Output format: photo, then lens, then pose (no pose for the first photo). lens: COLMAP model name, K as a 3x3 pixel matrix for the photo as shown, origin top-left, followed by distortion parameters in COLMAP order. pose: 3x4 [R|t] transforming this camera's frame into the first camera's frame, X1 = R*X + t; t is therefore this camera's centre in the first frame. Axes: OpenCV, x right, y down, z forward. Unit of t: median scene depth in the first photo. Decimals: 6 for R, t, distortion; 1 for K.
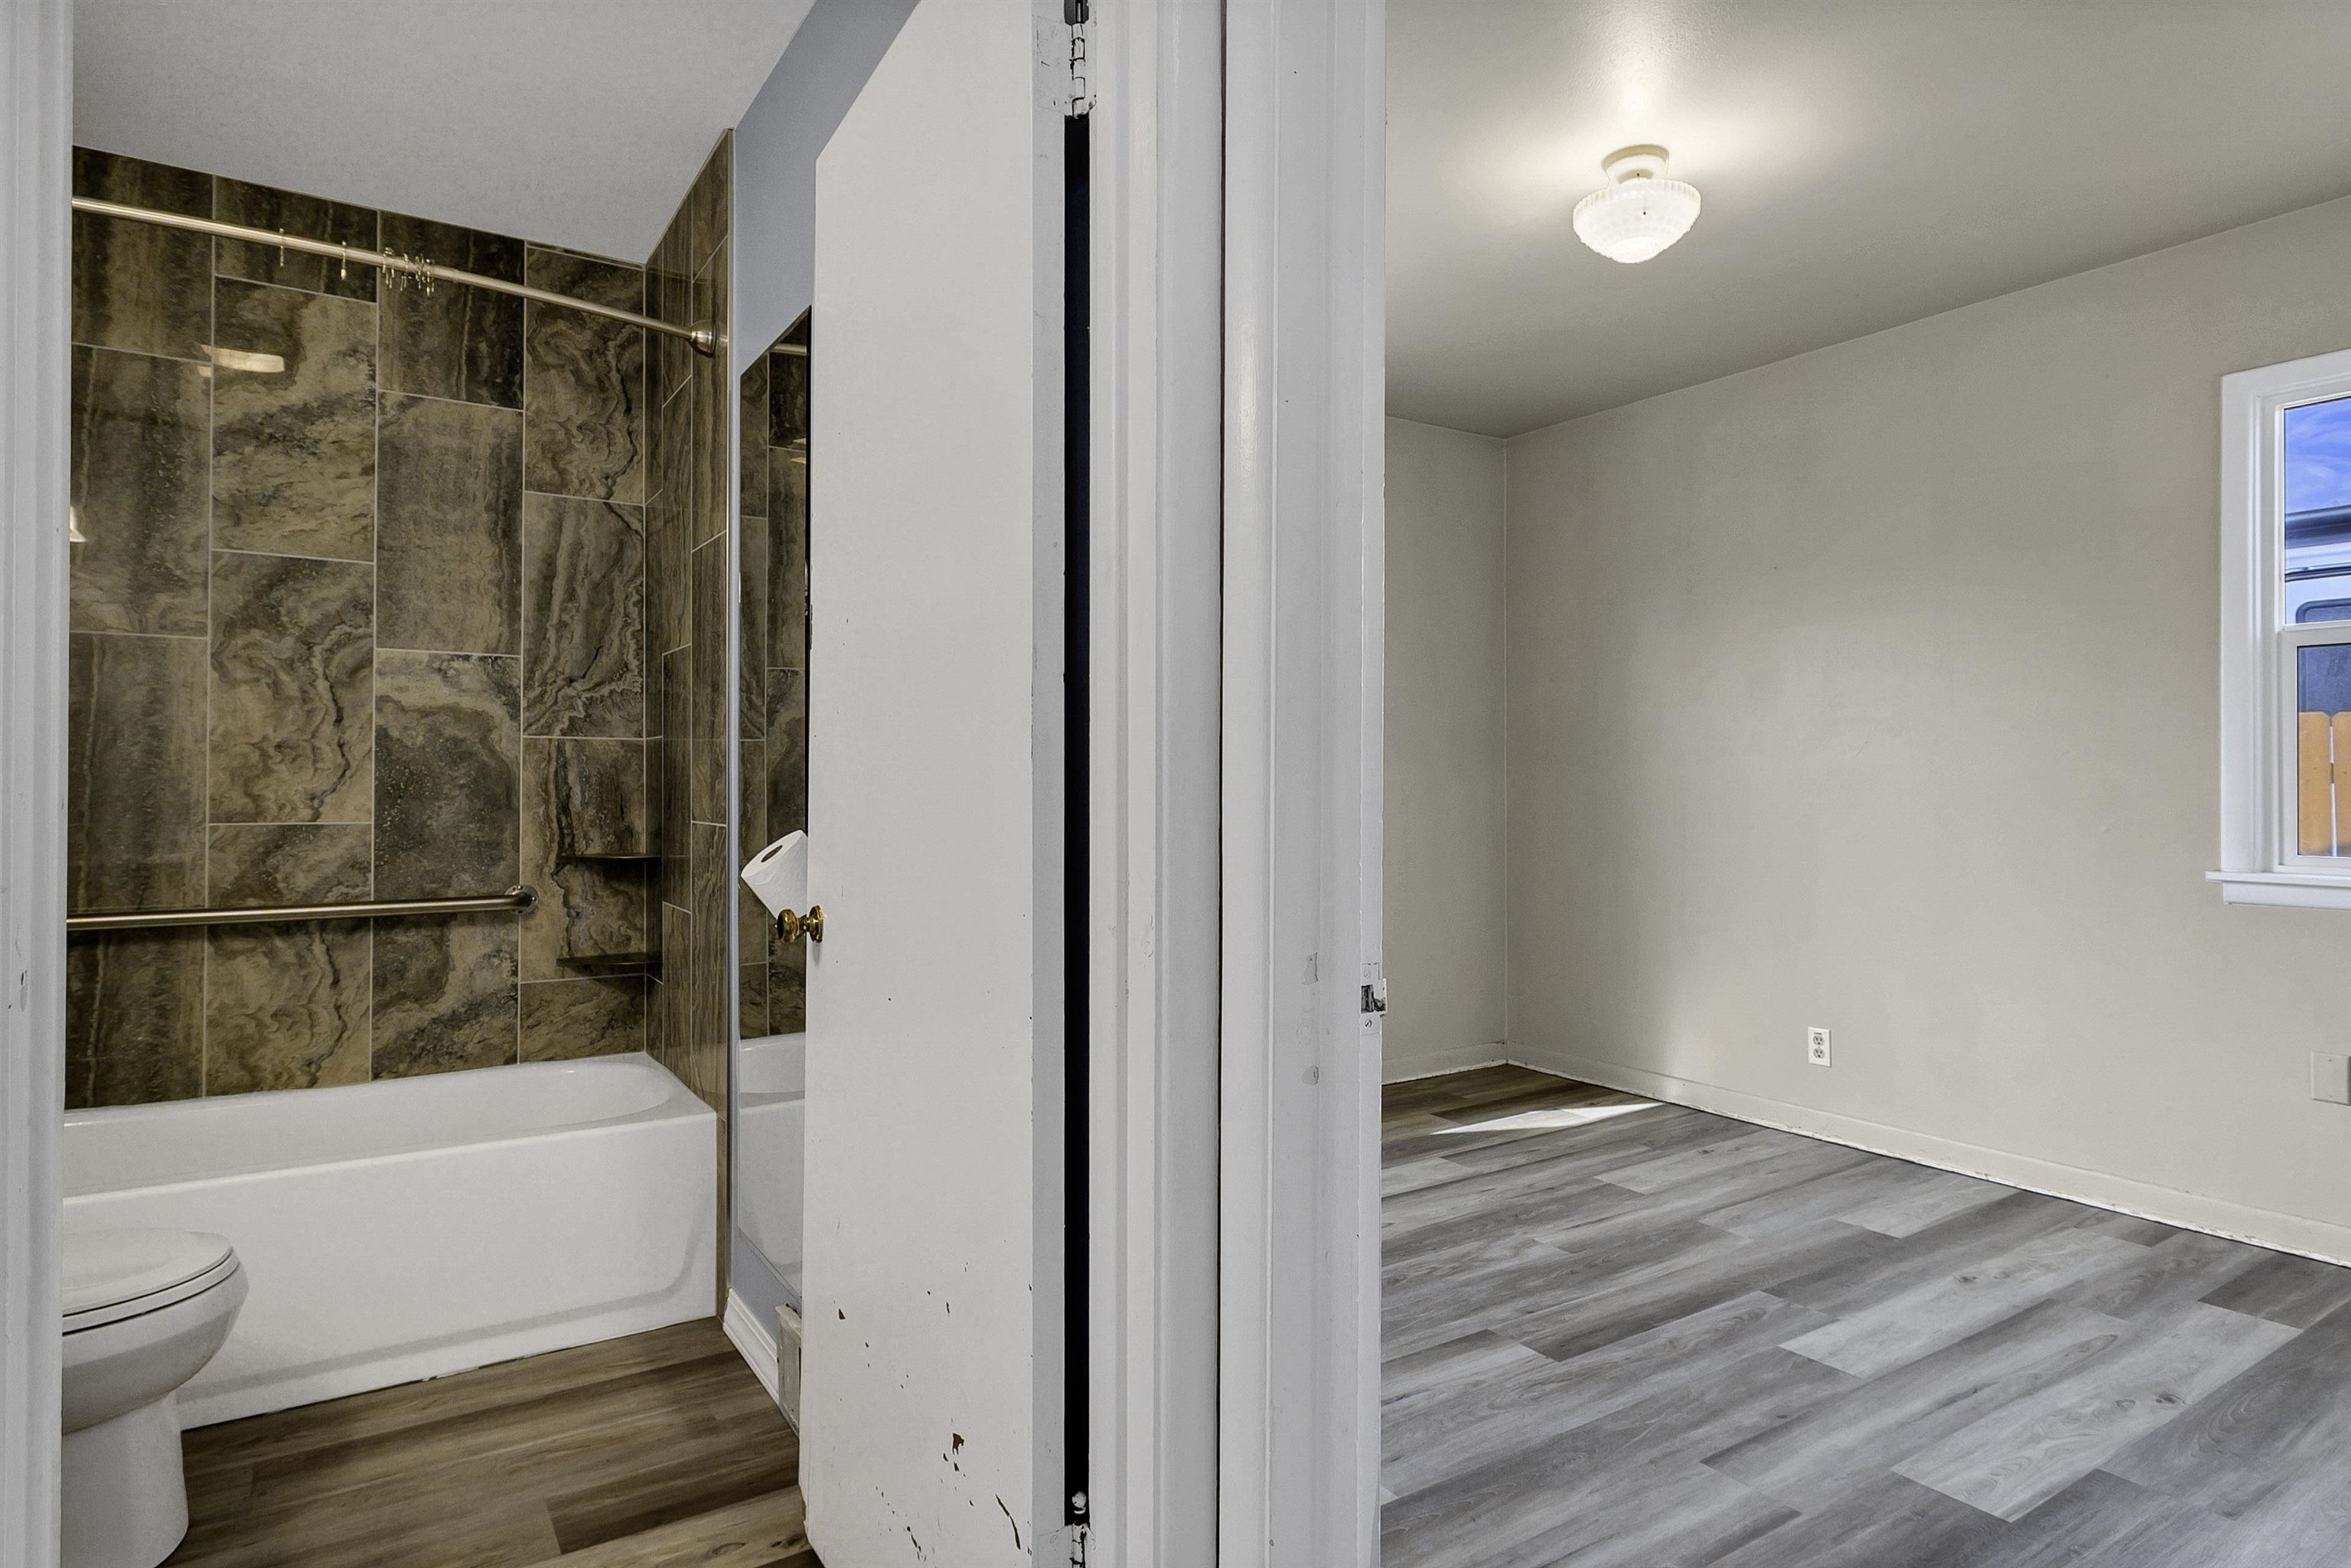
lens RADIAL K [[1253.0, 0, 1158.6], [0, 1253.0, 779.8], [0, 0, 1]] dist [-0.000287, -0.004807]
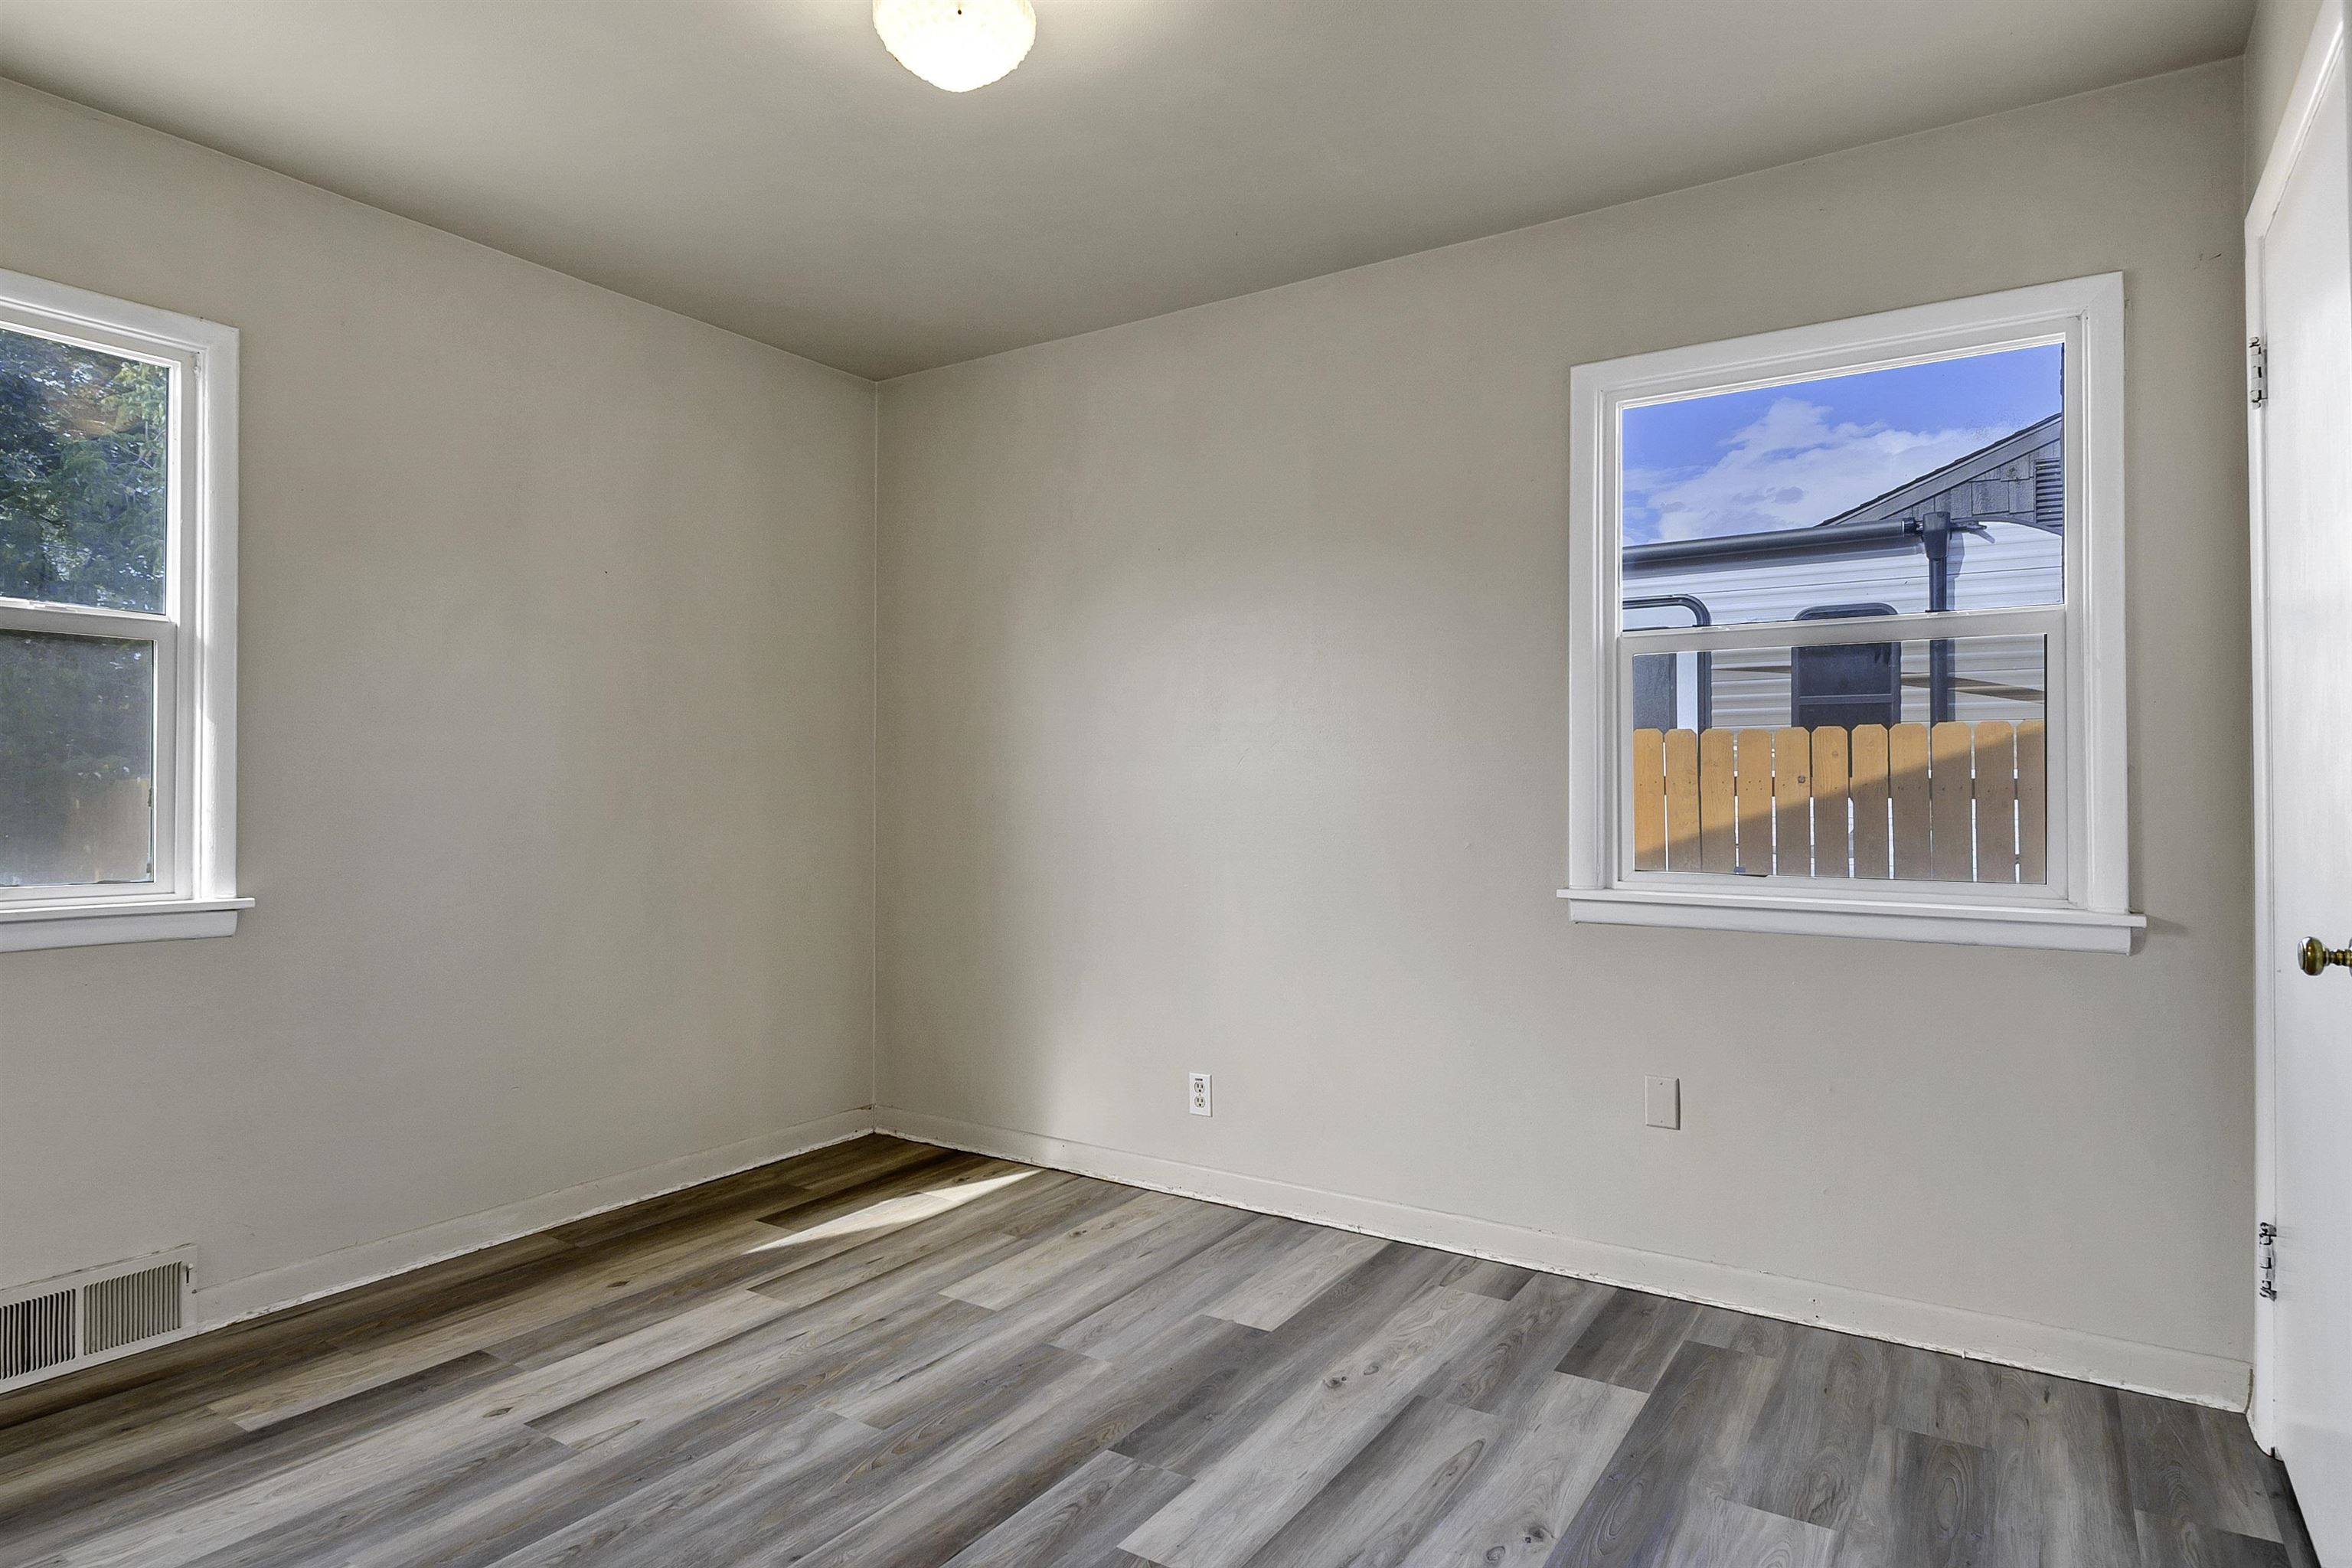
lens RADIAL K [[1311.5, 0, 1182.3], [0, 1311.5, 784.3], [0, 0, 1]] dist [0.003735, -0.005709]
pose [[0.903973, 0.005182, 0.427558, 0.236267], [-0.003270, 0.999981, -0.005207, 0.000043], [-0.427577, 0.003309, 0.903973, 0.333862]]
